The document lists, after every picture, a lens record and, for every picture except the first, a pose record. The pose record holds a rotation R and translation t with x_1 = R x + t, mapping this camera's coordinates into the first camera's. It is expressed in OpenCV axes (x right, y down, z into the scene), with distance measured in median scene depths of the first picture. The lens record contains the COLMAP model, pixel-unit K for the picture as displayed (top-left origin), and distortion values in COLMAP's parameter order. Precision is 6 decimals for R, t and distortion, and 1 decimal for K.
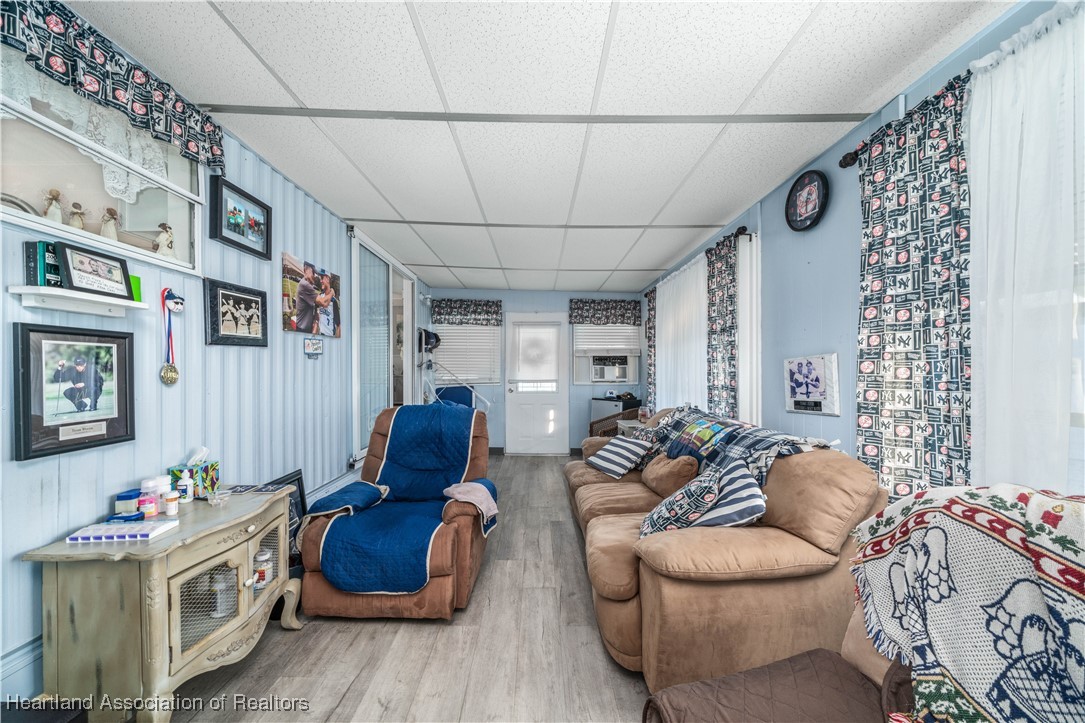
lens RADIAL K [[383.8, 0, 533.9], [0, 383.8, 359.1], [0, 0, 1]] dist [-0.000487, -0.000014]
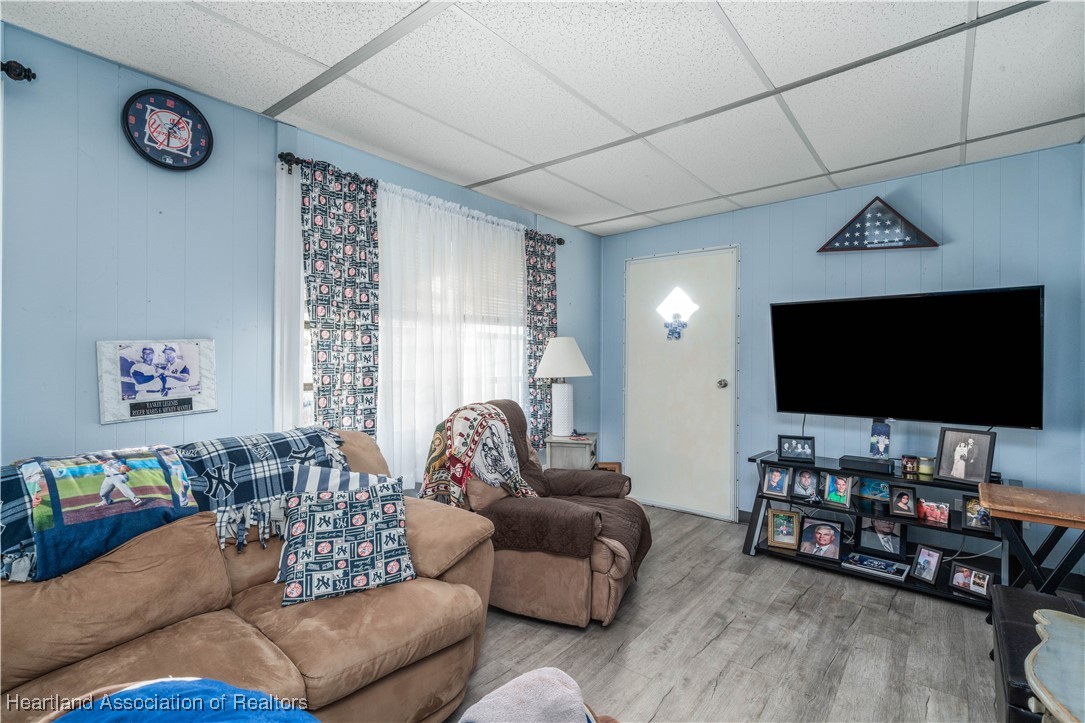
lens RADIAL K [[508.7, 0, 538.7], [0, 508.7, 354.8], [0, 0, 1]] dist [0.003745, 0.000397]
pose [[-0.785859, -0.001401, 0.618404, -0.473692], [-0.023616, 0.999336, -0.027747, 0.032279], [-0.617955, -0.036409, -0.785370, 1.352494]]
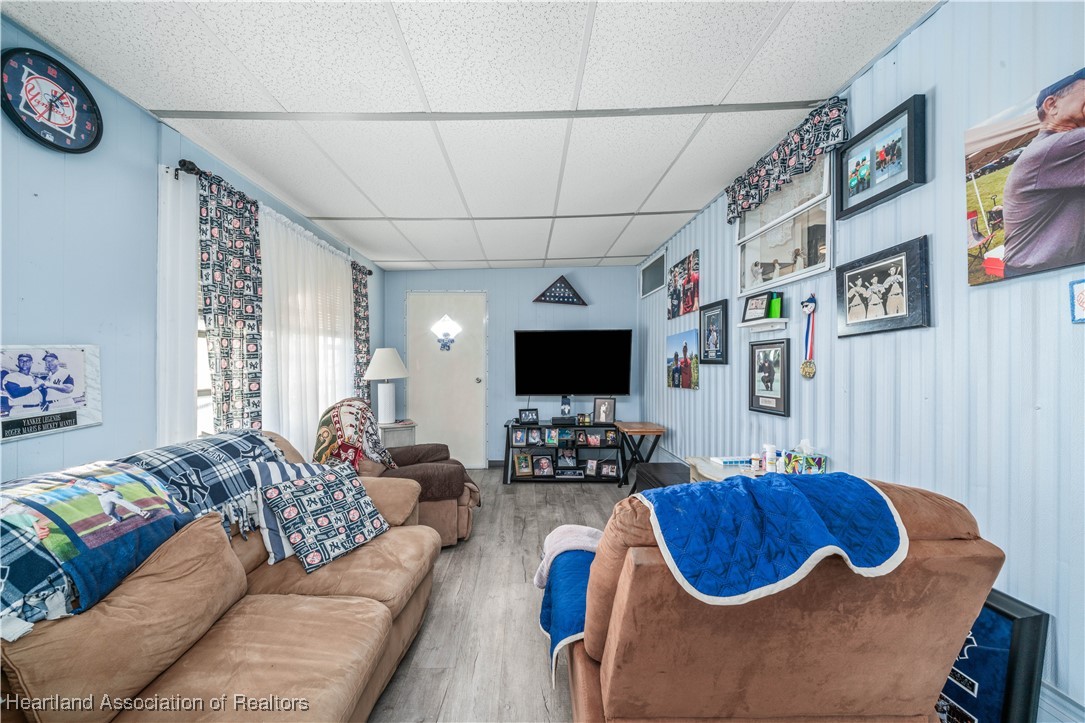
lens RADIAL K [[391.9, 0, 536.9], [0, 391.9, 359.1], [0, 0, 1]] dist [-0.000530, 0.000097]
pose [[-0.999442, 0.000091, -0.033394, -0.080721], [0.001477, 0.999138, -0.041480, 0.044788], [0.033361, -0.041506, -0.998581, 1.706617]]
